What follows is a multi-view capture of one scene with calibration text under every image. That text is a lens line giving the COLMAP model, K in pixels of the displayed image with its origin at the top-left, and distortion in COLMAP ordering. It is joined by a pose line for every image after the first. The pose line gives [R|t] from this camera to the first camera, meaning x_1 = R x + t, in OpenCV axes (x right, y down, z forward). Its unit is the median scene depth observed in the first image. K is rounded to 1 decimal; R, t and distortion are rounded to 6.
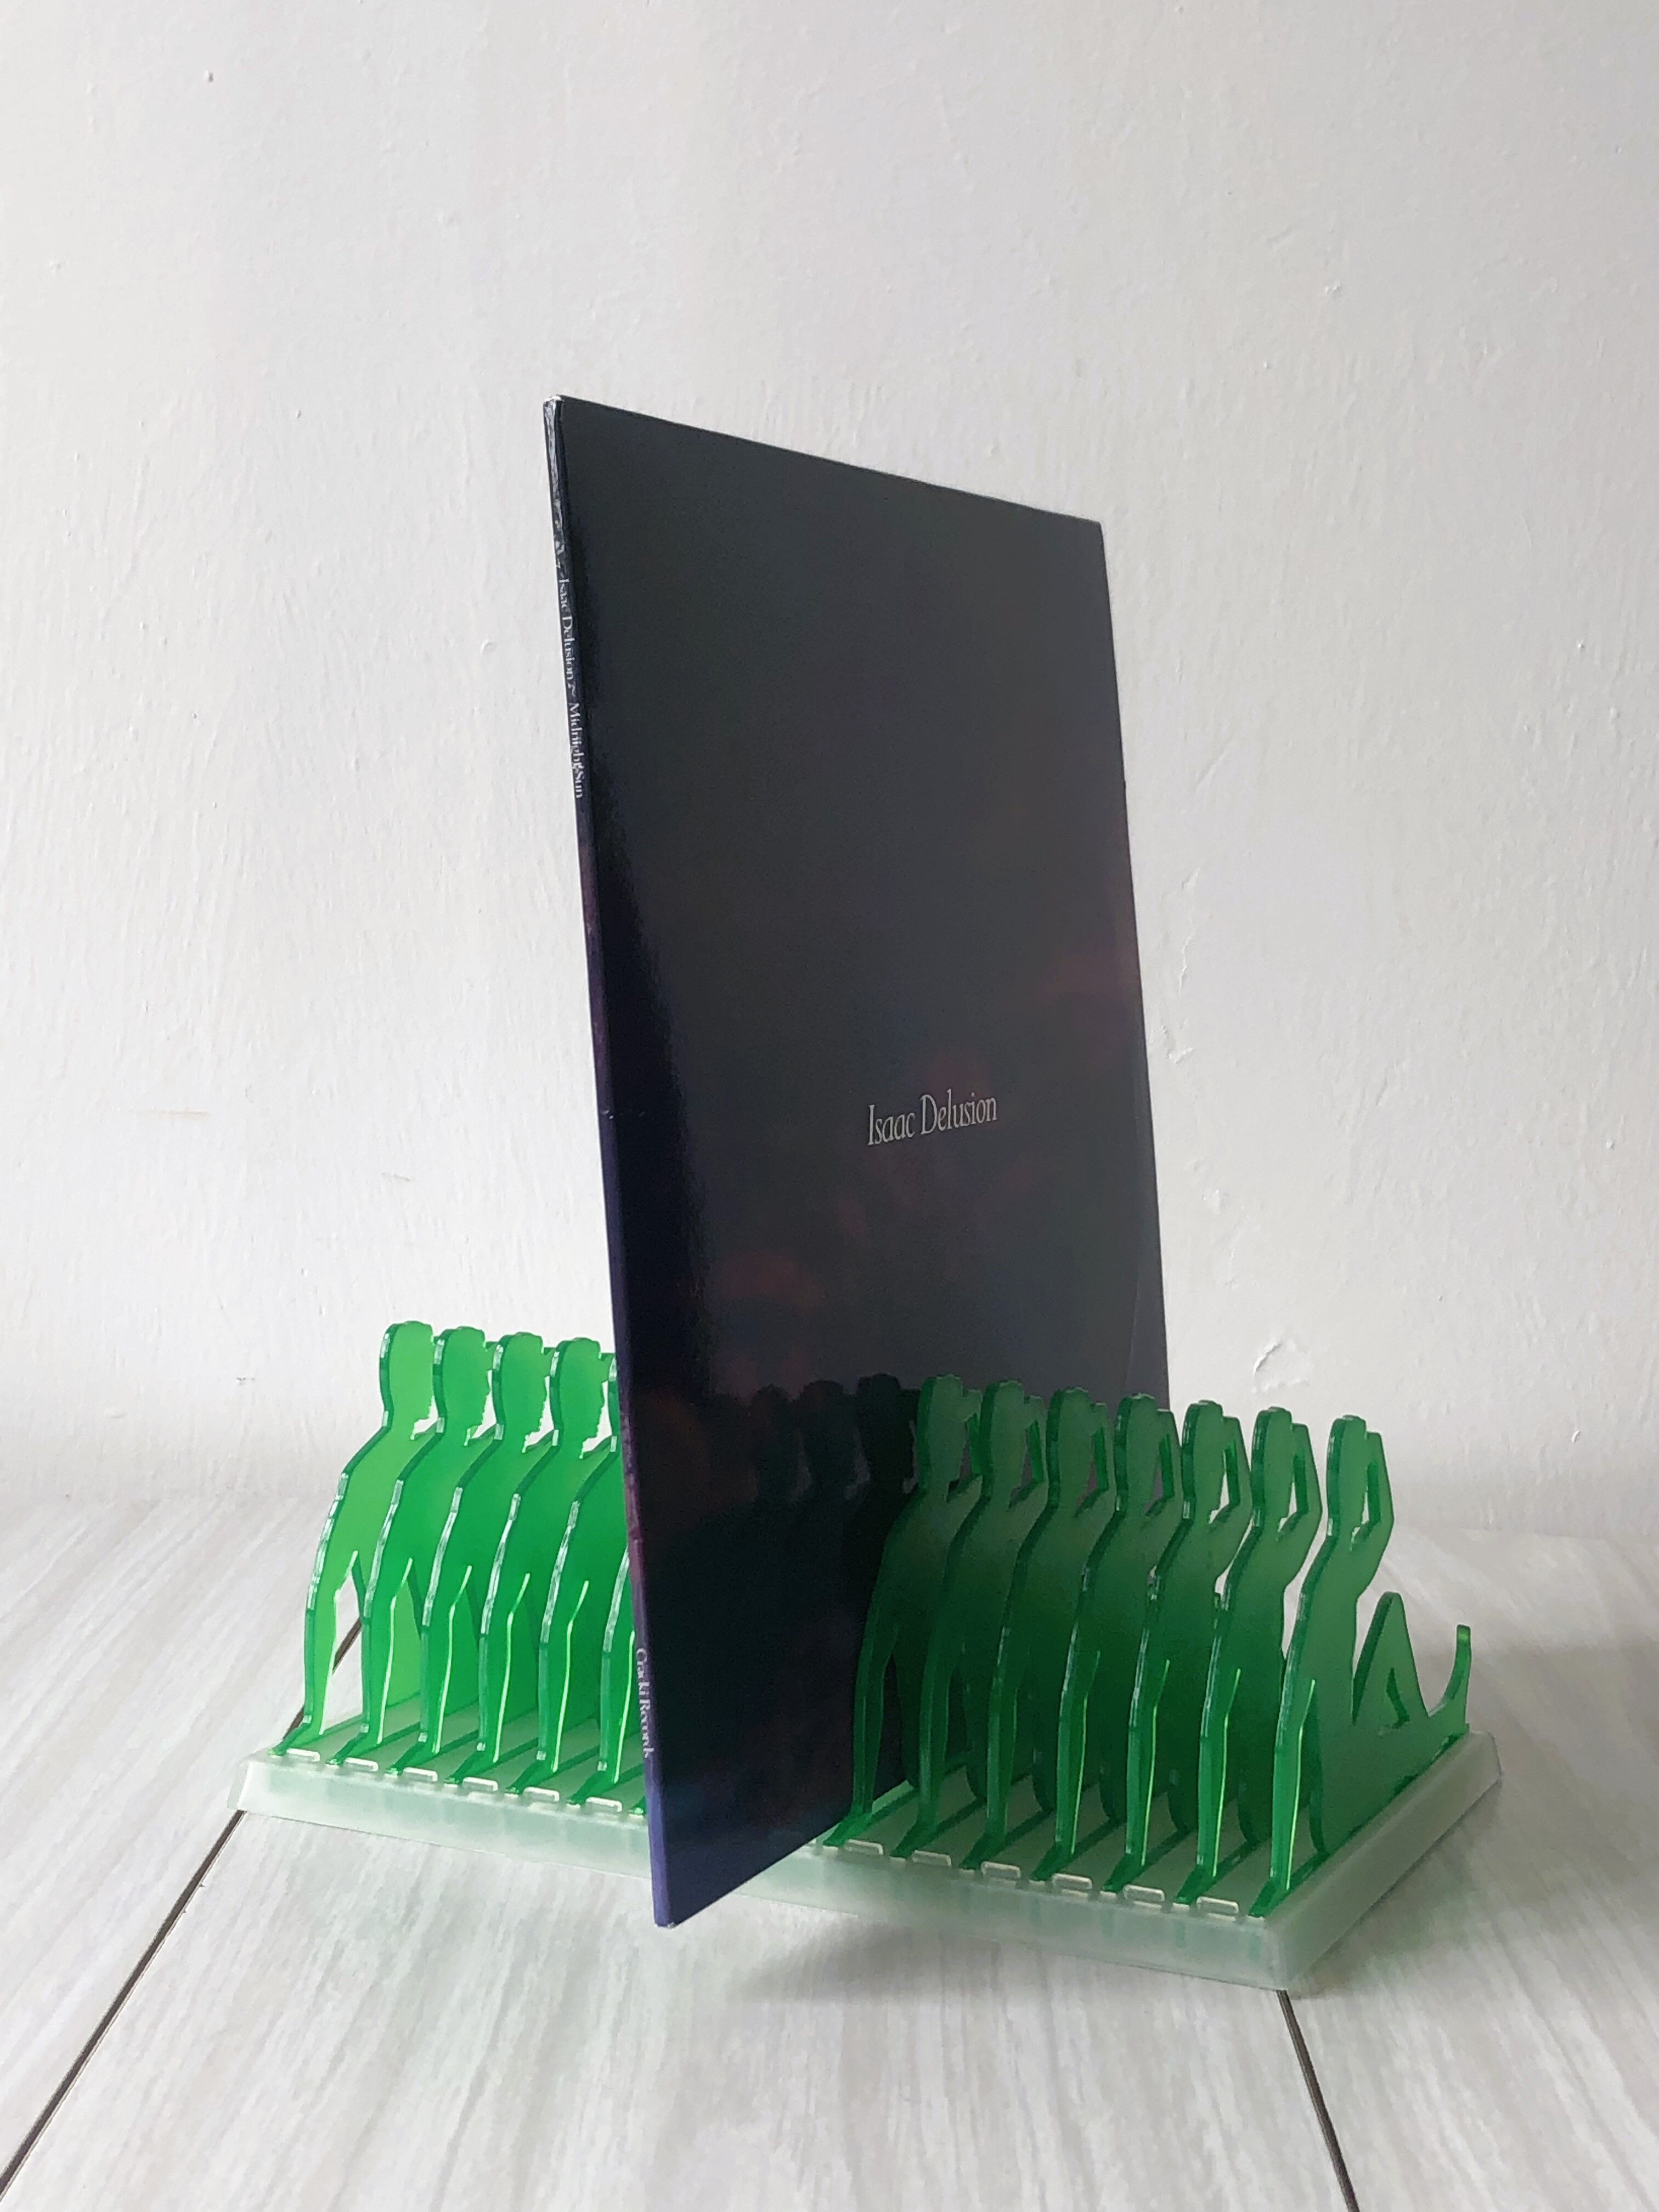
lens RADIAL K [[3636.0, 0, 855.0], [0, 3636.0, 1016.4], [0, 0, 1]] dist [0.067043, 0.000000]
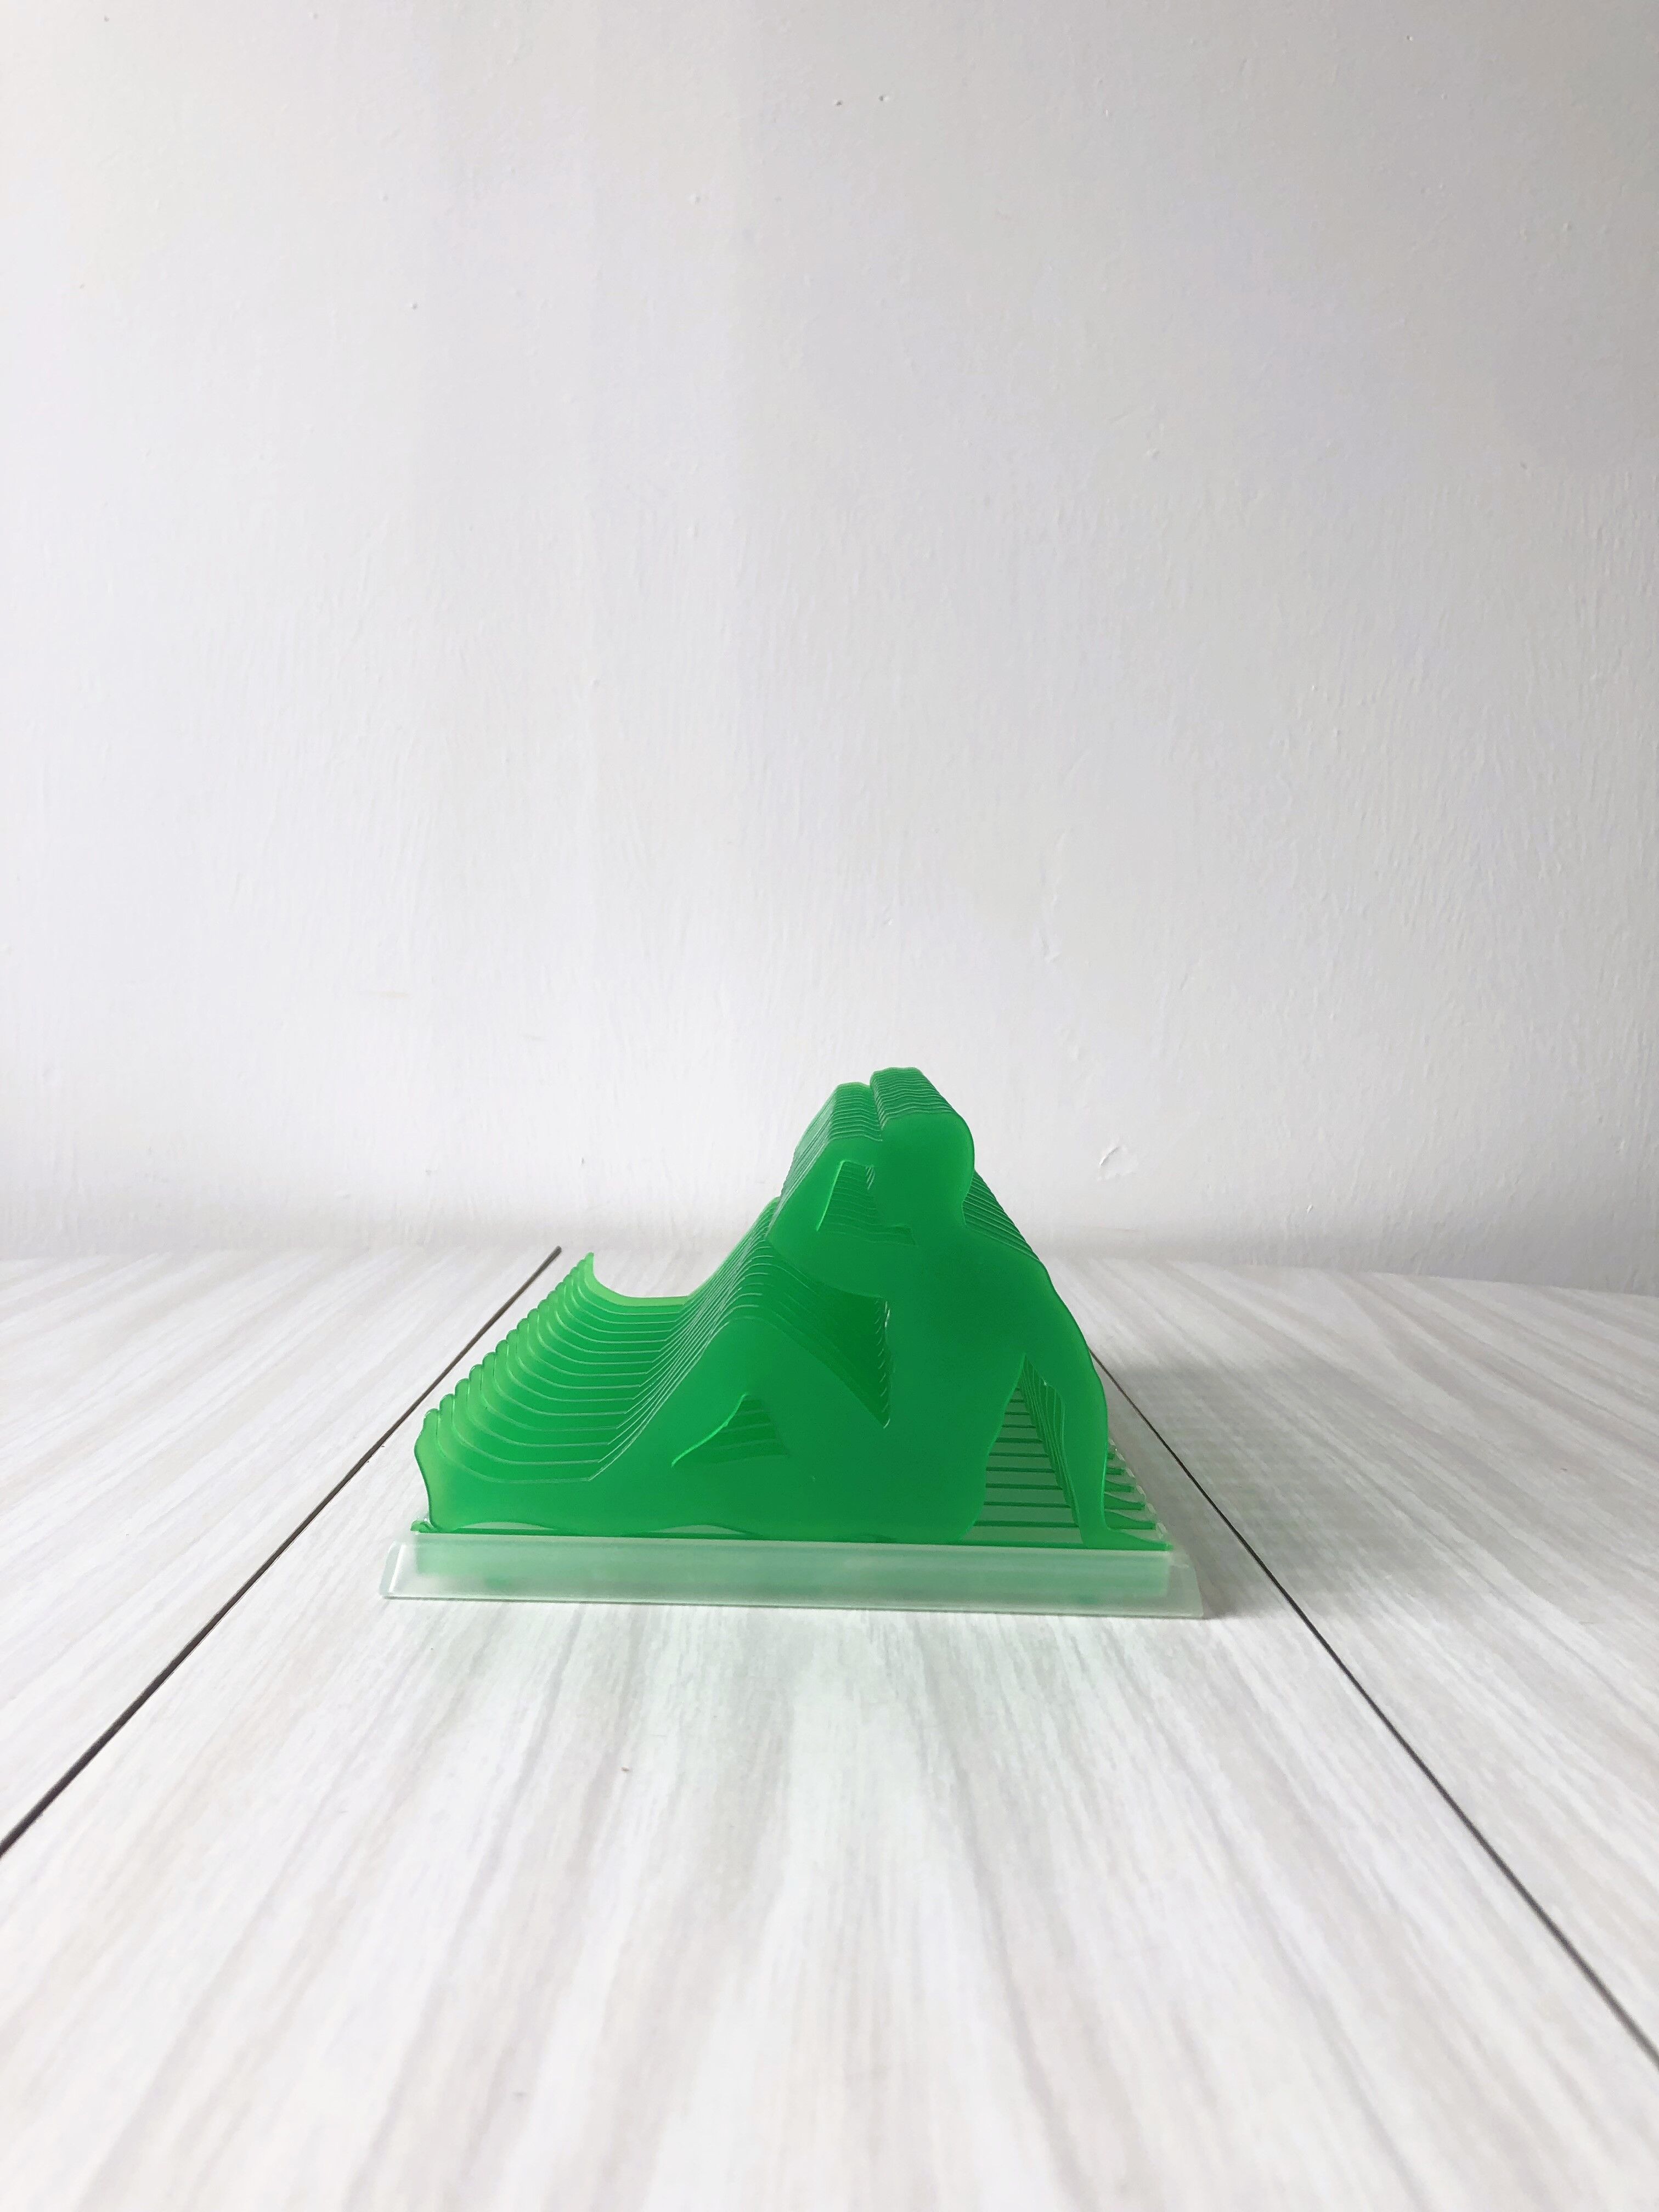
lens RADIAL K [[2015.3, 0, 855.4], [0, 2015.3, 1047.3], [0, 0, 1]] dist [-0.014218, 0.039604]
pose [[0.999462, 0.001535, 0.032766, -0.020670], [-0.000739, 0.999704, -0.024303, 0.070204], [-0.032793, 0.024266, 0.999168, 0.169059]]
